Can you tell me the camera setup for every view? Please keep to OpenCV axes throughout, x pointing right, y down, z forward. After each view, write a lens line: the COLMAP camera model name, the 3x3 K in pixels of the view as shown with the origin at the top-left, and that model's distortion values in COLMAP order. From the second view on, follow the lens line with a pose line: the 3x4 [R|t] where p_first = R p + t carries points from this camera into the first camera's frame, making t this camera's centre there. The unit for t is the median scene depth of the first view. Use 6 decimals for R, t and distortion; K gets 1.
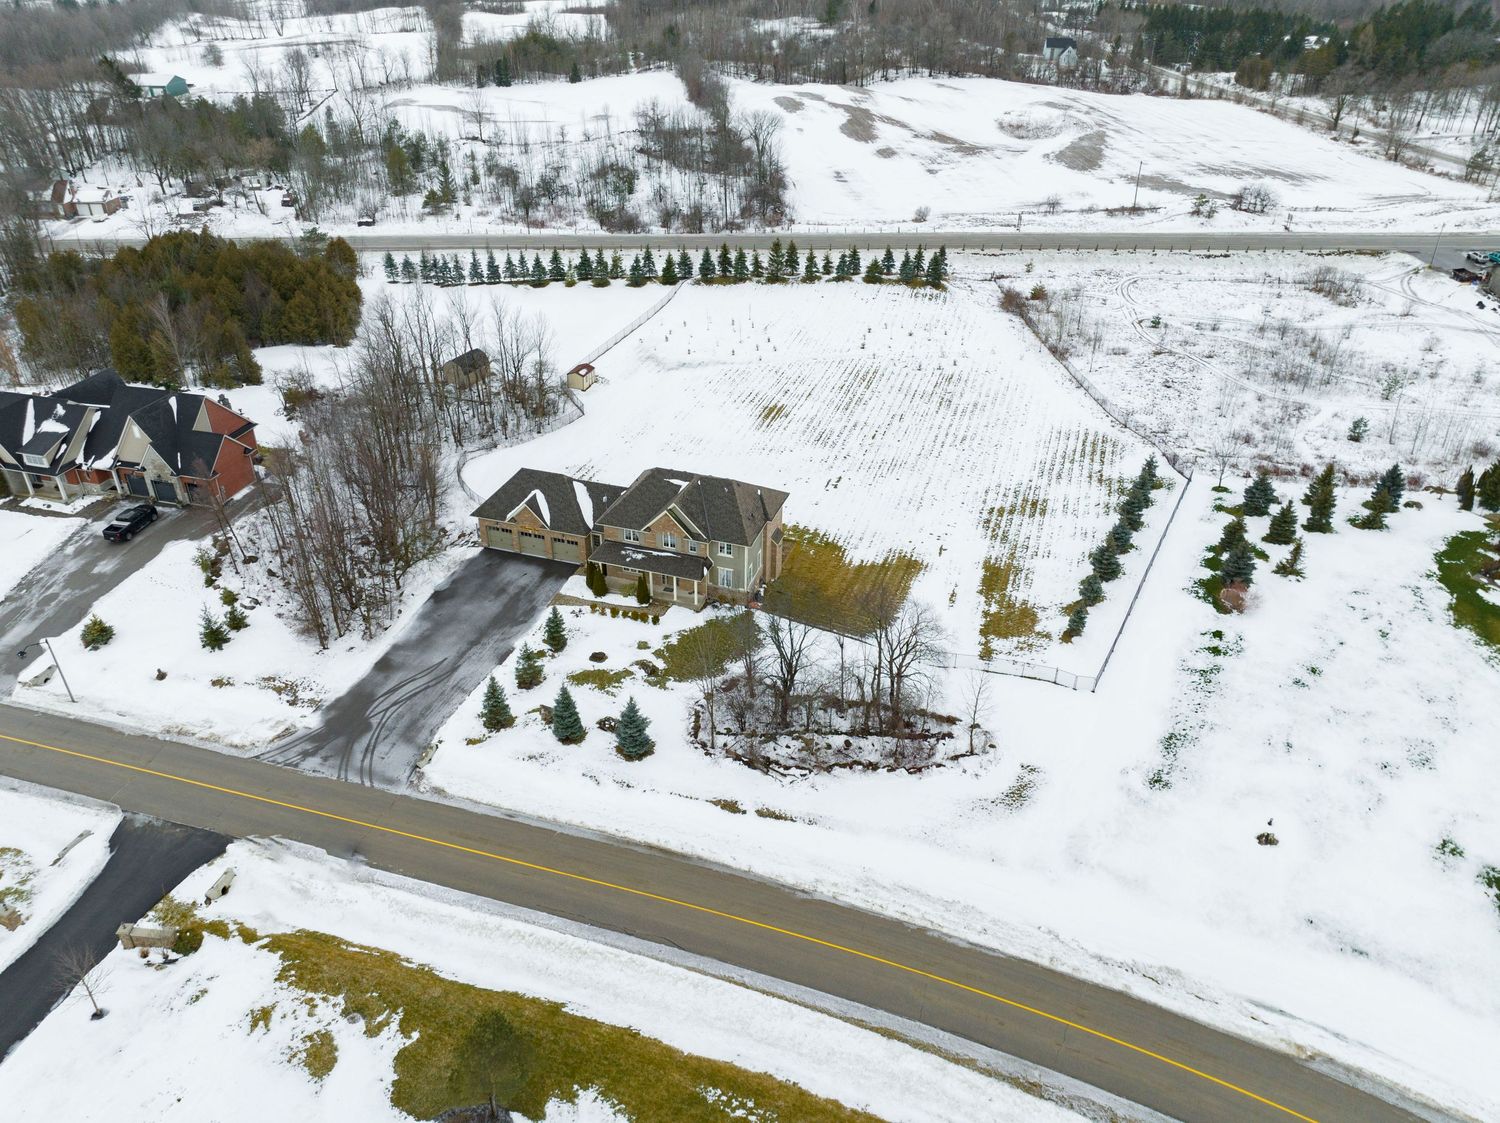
lens RADIAL K [[1057.2, 0, 750.0], [0, 1057.2, 561.5], [0, 0, 1]] dist [-0.039828, 0.003957]
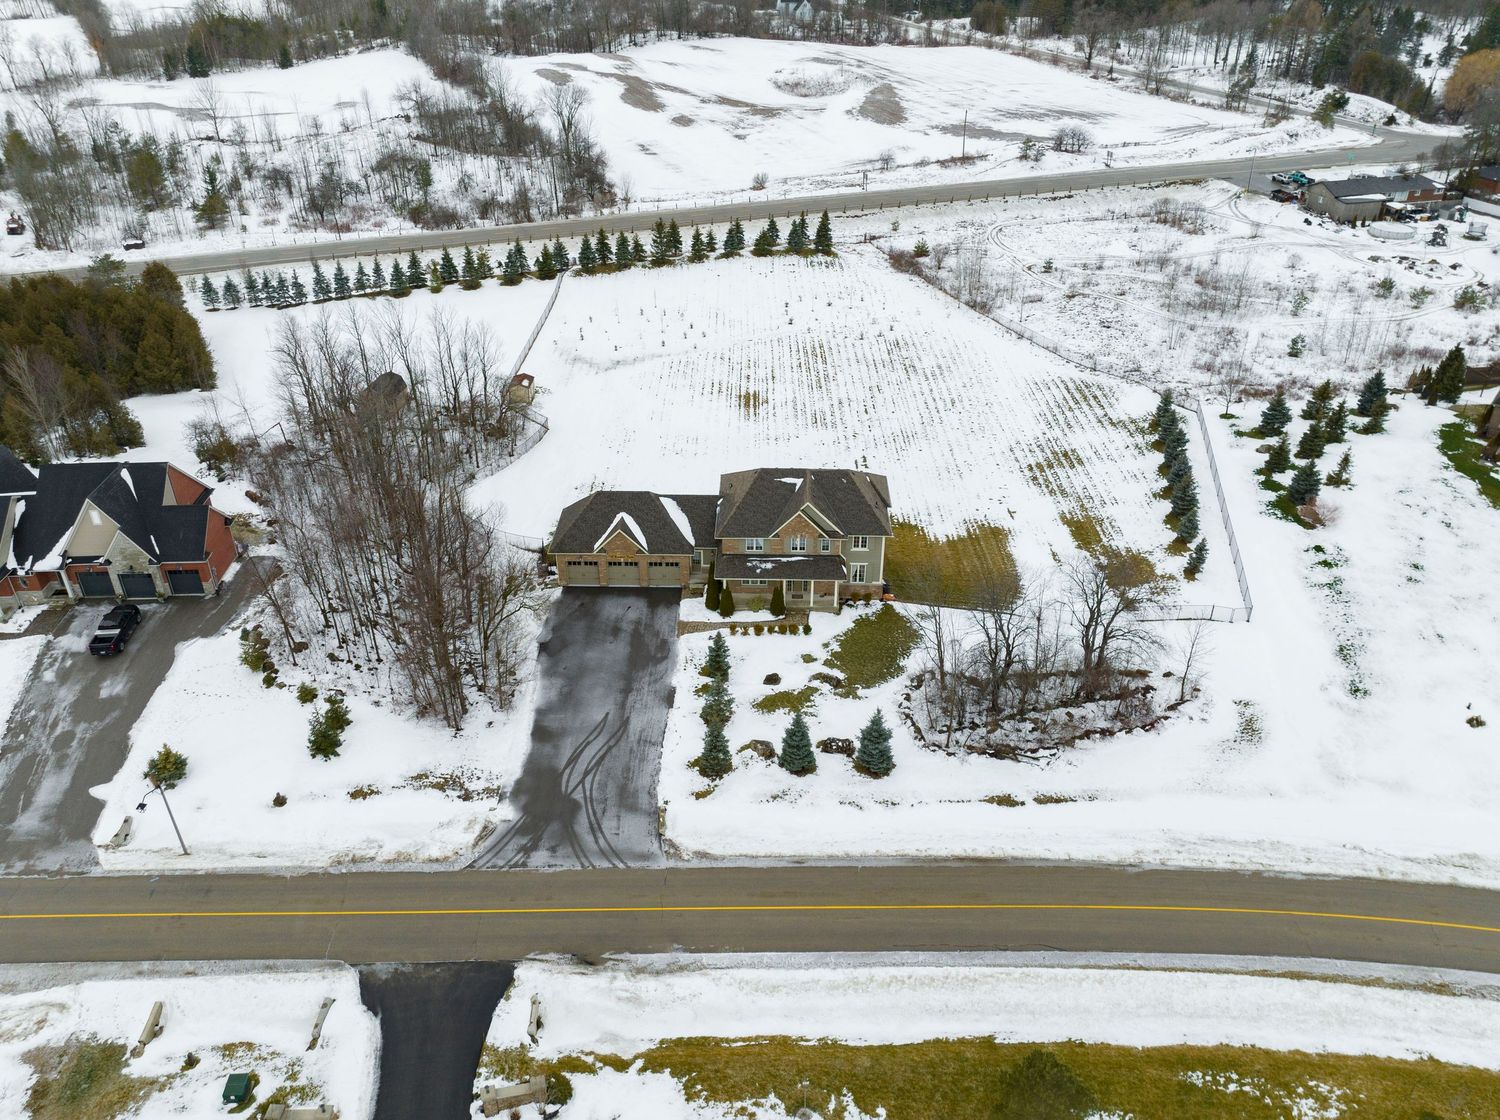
lens RADIAL K [[1123.8, 0, 750.0], [0, 1123.8, 560.0], [0, 0, 1]] dist [-0.039261, 0.003317]
pose [[0.956671, -0.160385, 0.243016, -0.376818], [0.159984, 0.986885, 0.021520, -0.035217], [-0.243280, 0.018291, 0.969784, 0.056345]]
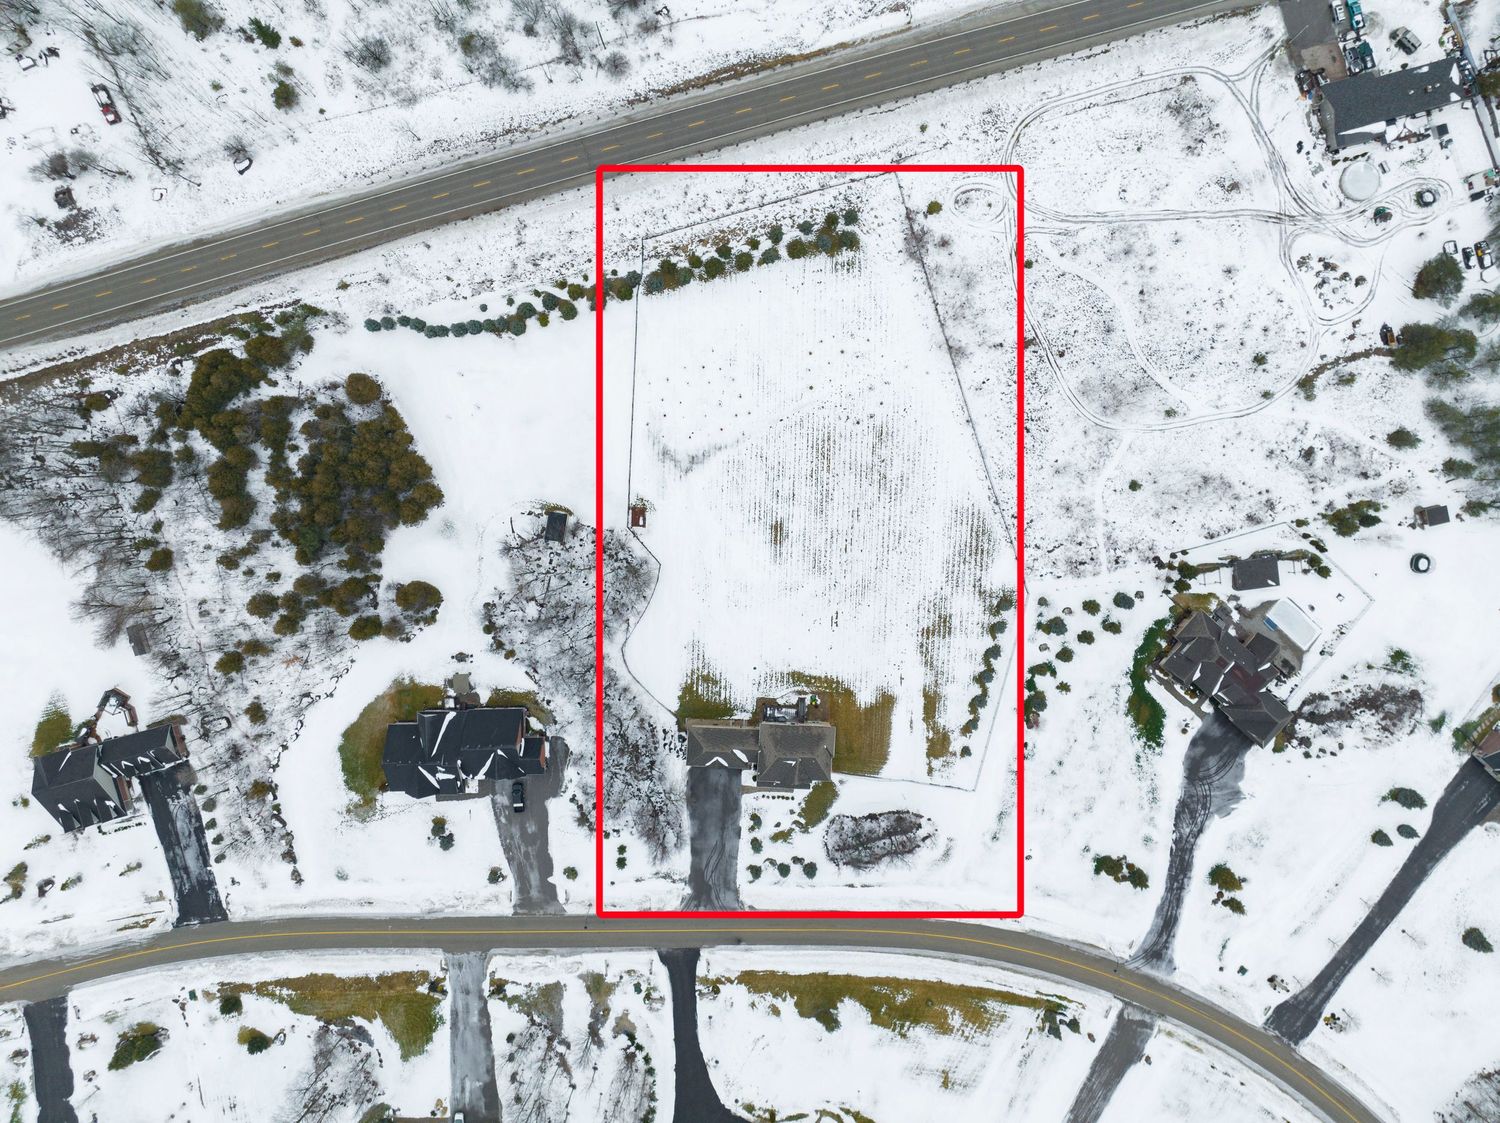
lens RADIAL K [[1057.2, 0, 750.0], [0, 1057.2, 561.5], [0, 0, 1]] dist [-0.039828, 0.003957]
pose [[0.964982, -0.262051, -0.011803, -0.016096], [0.138841, 0.472060, 0.870565, -2.293929], [-0.222561, -0.841718, 0.491913, 0.322513]]
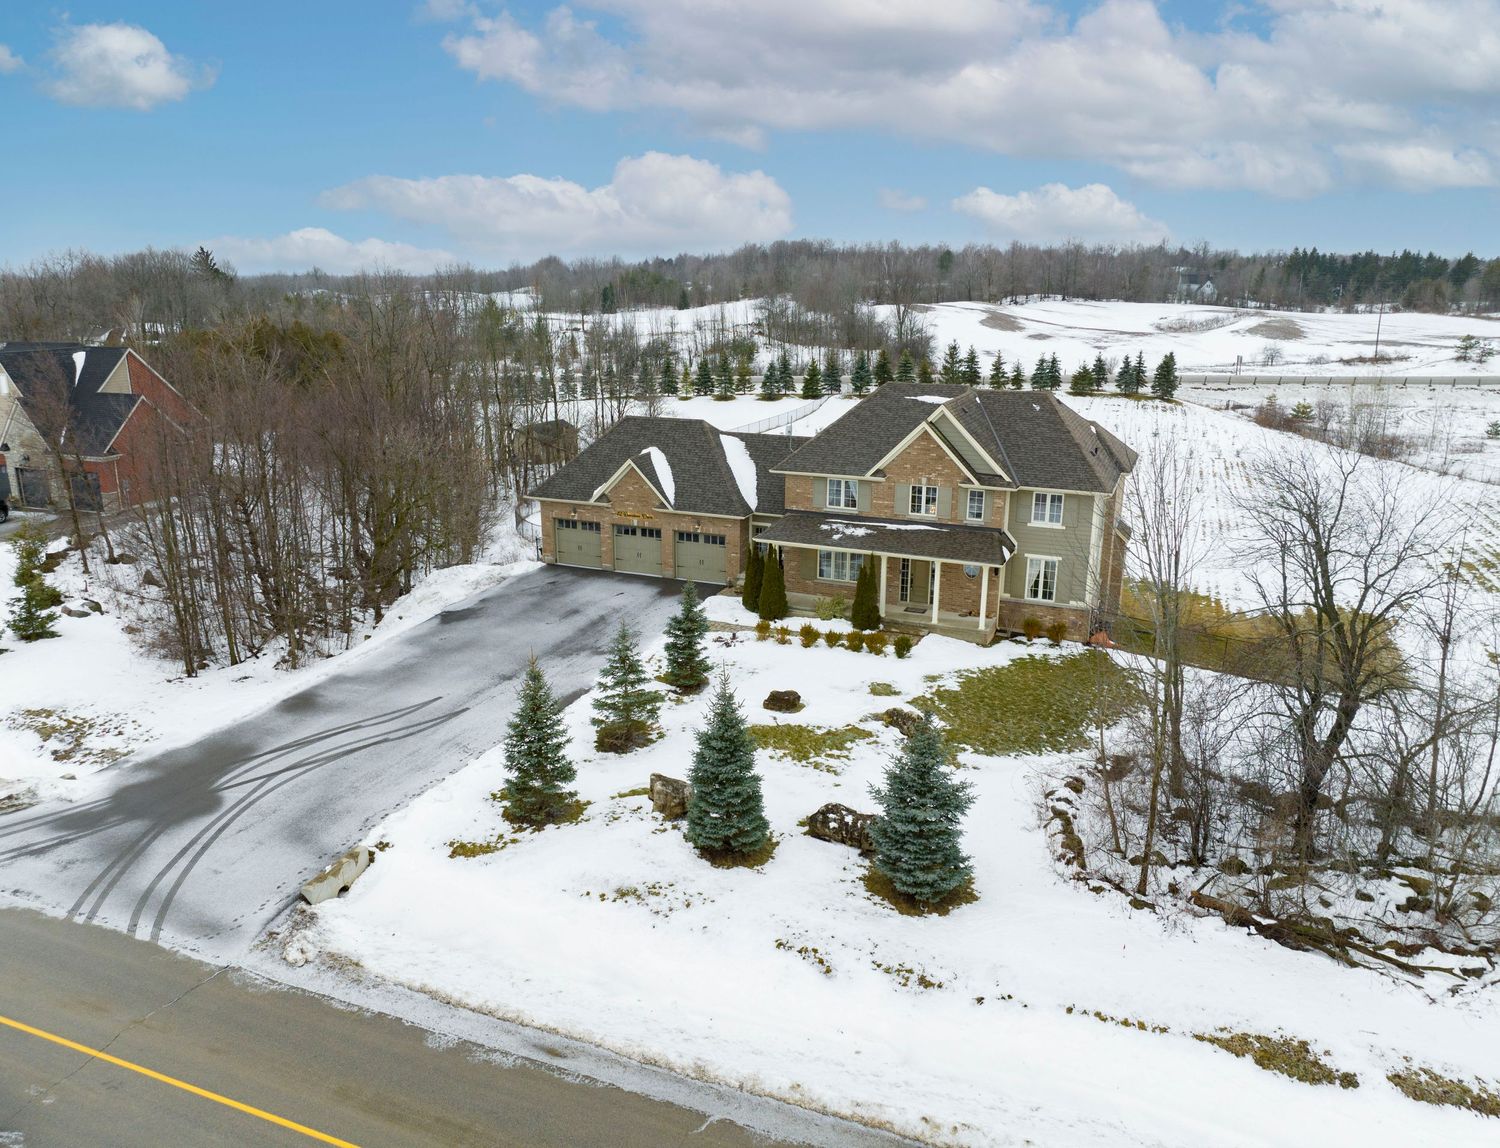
lens RADIAL K [[1079.0, 0, 730.9], [0, 1079.0, 573.7], [0, 0, 1]] dist [-0.036353, -0.001508]
pose [[0.995543, 0.015662, -0.092996, -0.123654], [-0.040238, 0.962391, -0.268672, 0.156250], [0.085291, 0.271217, 0.958732, 0.555041]]
